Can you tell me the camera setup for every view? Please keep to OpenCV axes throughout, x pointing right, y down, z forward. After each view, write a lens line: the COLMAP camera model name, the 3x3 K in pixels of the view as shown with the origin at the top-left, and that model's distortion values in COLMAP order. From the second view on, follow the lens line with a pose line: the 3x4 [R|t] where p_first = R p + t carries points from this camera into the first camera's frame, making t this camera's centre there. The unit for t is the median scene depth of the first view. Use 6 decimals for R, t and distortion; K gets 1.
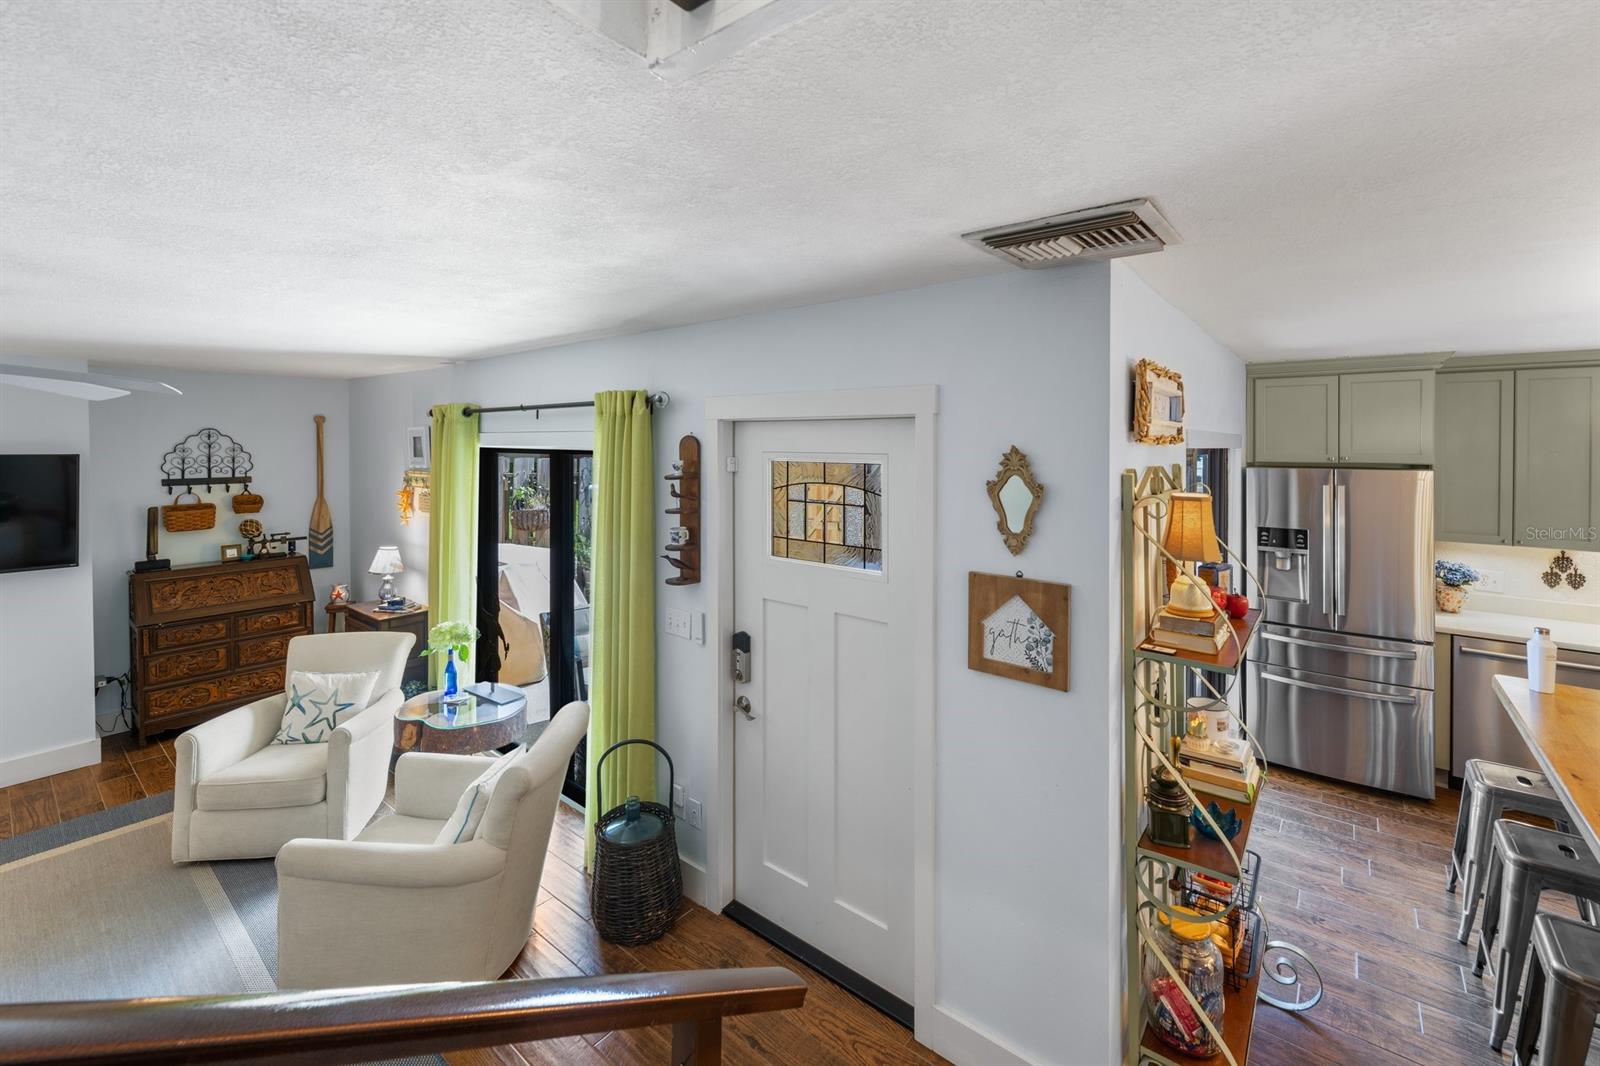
lens RADIAL K [[671.9, 0, 802.2], [0, 671.9, 444.3], [0, 0, 1]] dist [-0.003987, 0.000284]
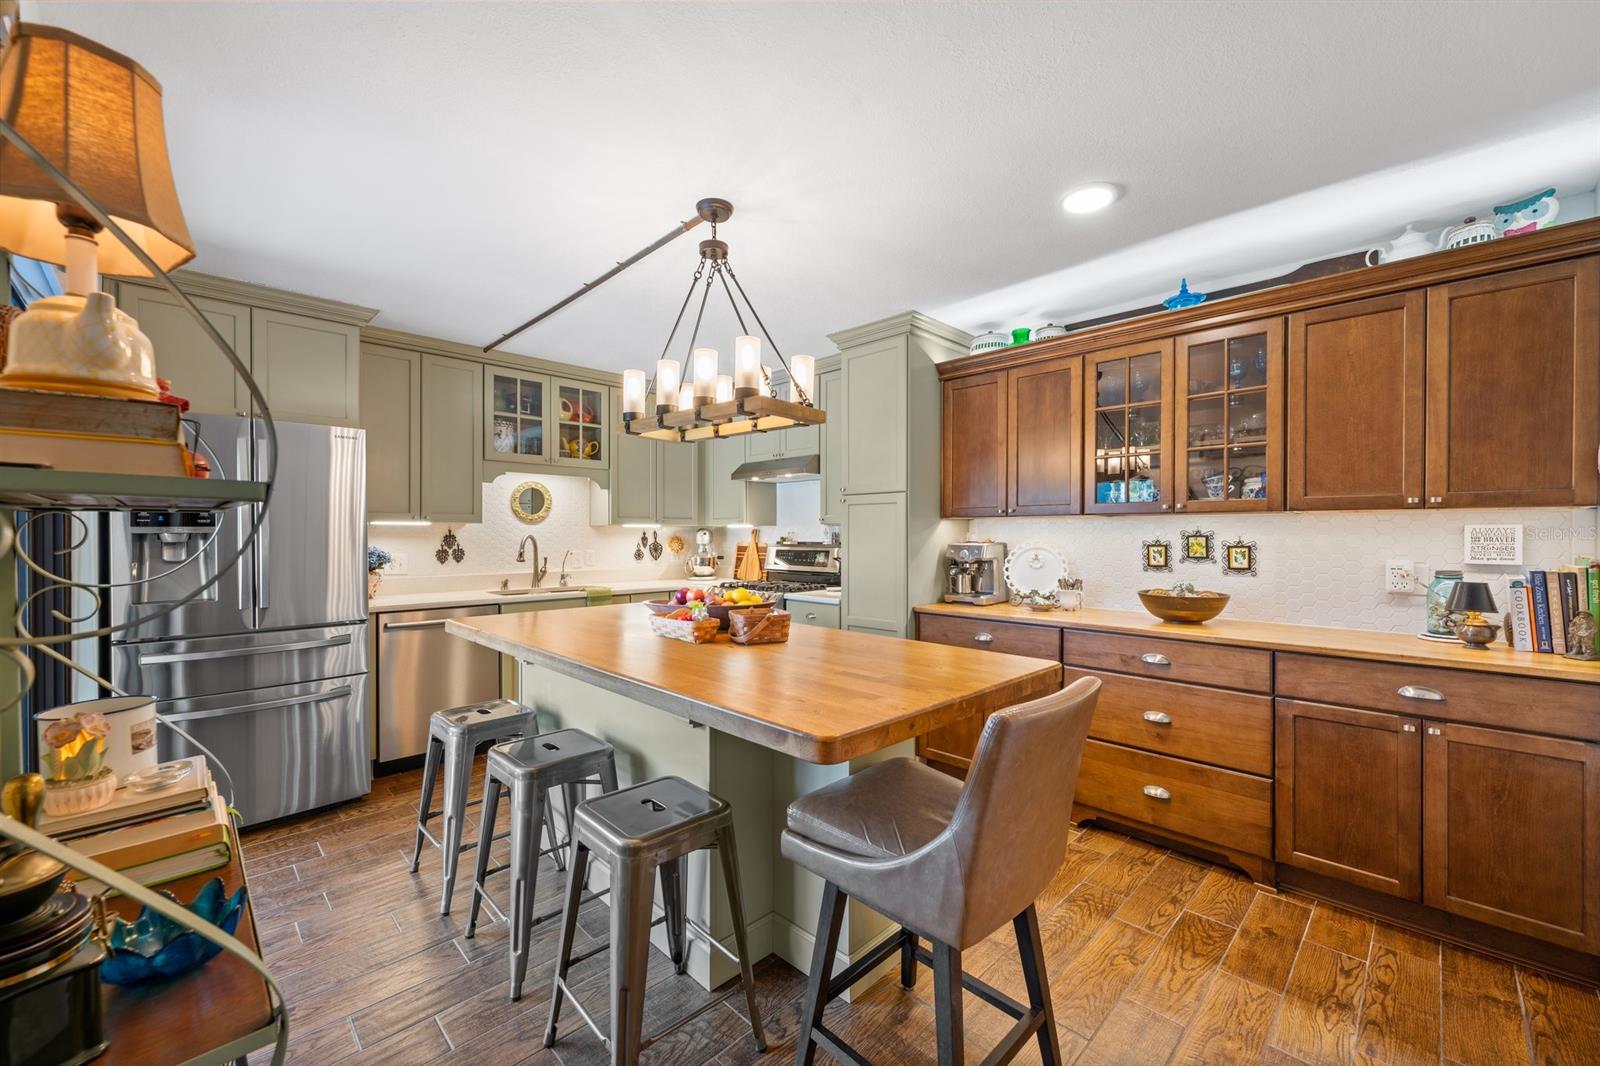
lens RADIAL K [[636.9, 0, 802.3], [0, 636.9, 534.7], [0, 0, 1]] dist [-0.001409, -0.000233]
pose [[0.109614, -0.004853, 0.993962, 0.177637], [0.003313, 0.999984, 0.004518, 0.205035], [-0.993969, 0.002798, 0.109628, 0.367893]]
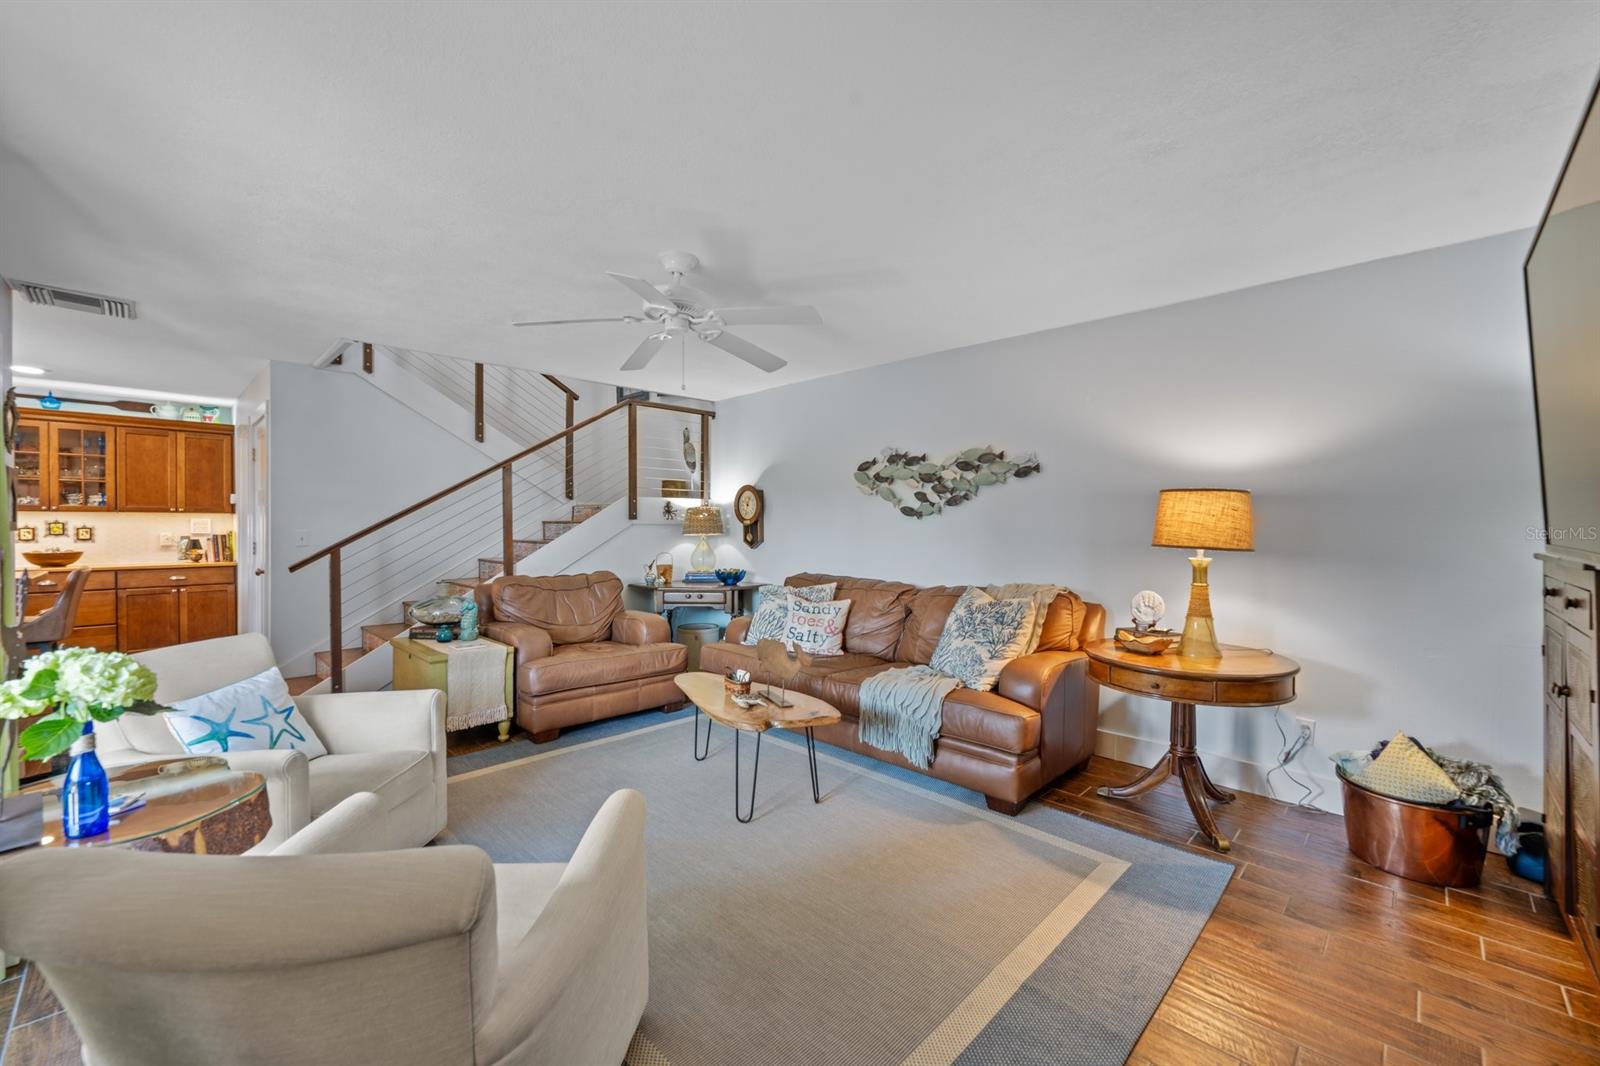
lens RADIAL K [[636.9, 0, 802.3], [0, 636.9, 534.7], [0, 0, 1]] dist [-0.001409, -0.000233]
pose [[-0.995555, -0.004455, 0.094073, -1.093482], [-0.002817, 0.999842, 0.017546, 0.208705], [-0.094136, 0.017203, -0.995411, 1.482876]]
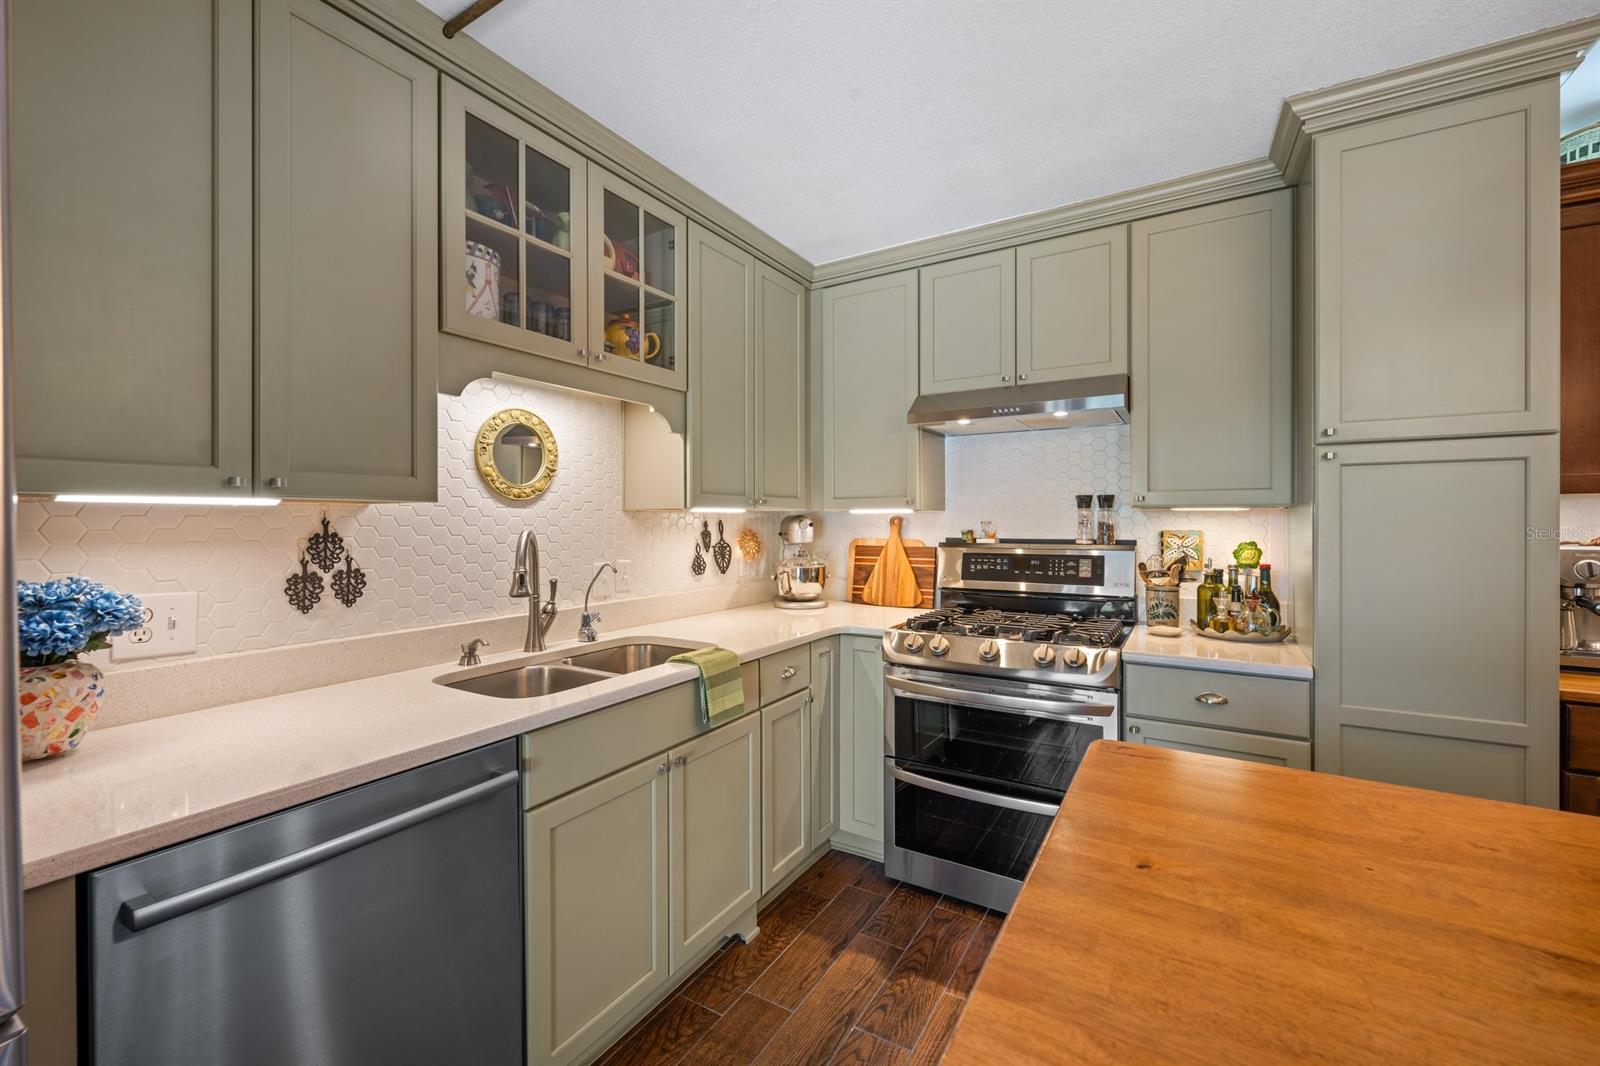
lens RADIAL K [[649.4, 0, 803.2], [0, 649.4, 520.0], [0, 0, 1]] dist [-0.001484, -0.000147]
pose [[-0.133638, -0.004451, 0.991020, 0.862126], [0.004293, 0.999978, 0.005071, 0.197448], [-0.991021, 0.004932, -0.133616, 0.939823]]
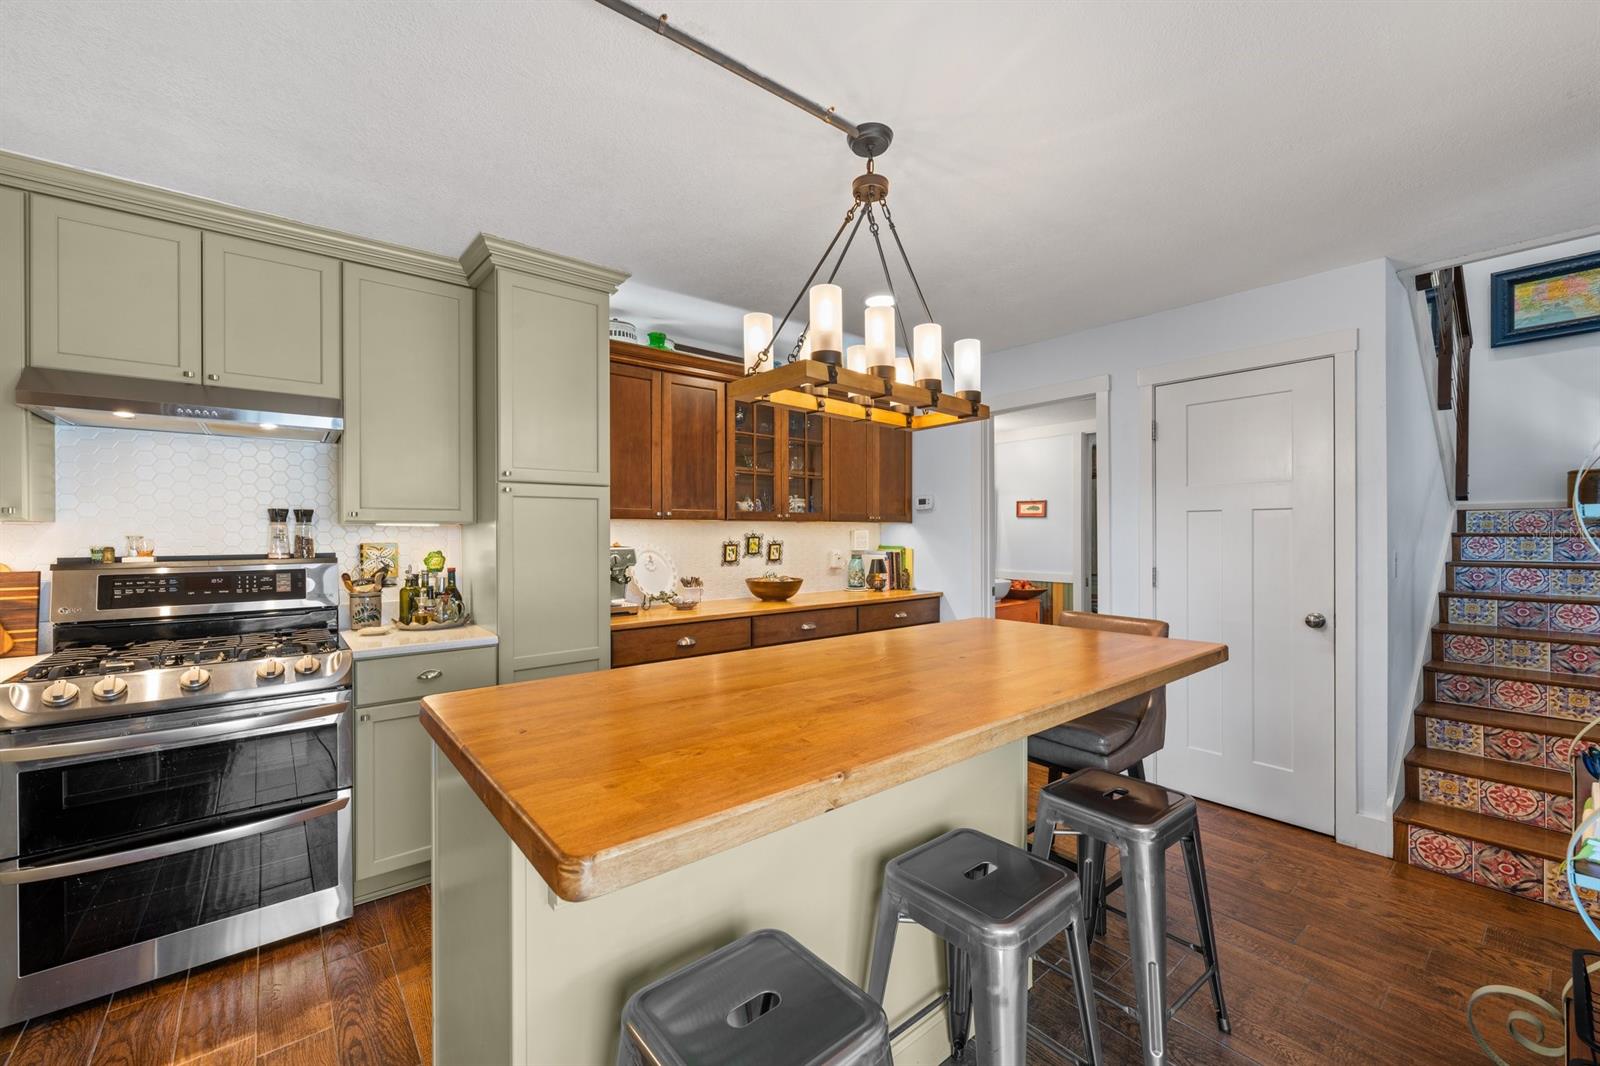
lens RADIAL K [[636.9, 0, 802.3], [0, 636.9, 534.7], [0, 0, 1]] dist [-0.001409, -0.000233]
pose [[-0.979967, -0.001308, 0.199154, 0.829999], [0.000199, 0.999972, 0.007546, 0.198071], [-0.199158, 0.007434, -0.979939, 1.127980]]
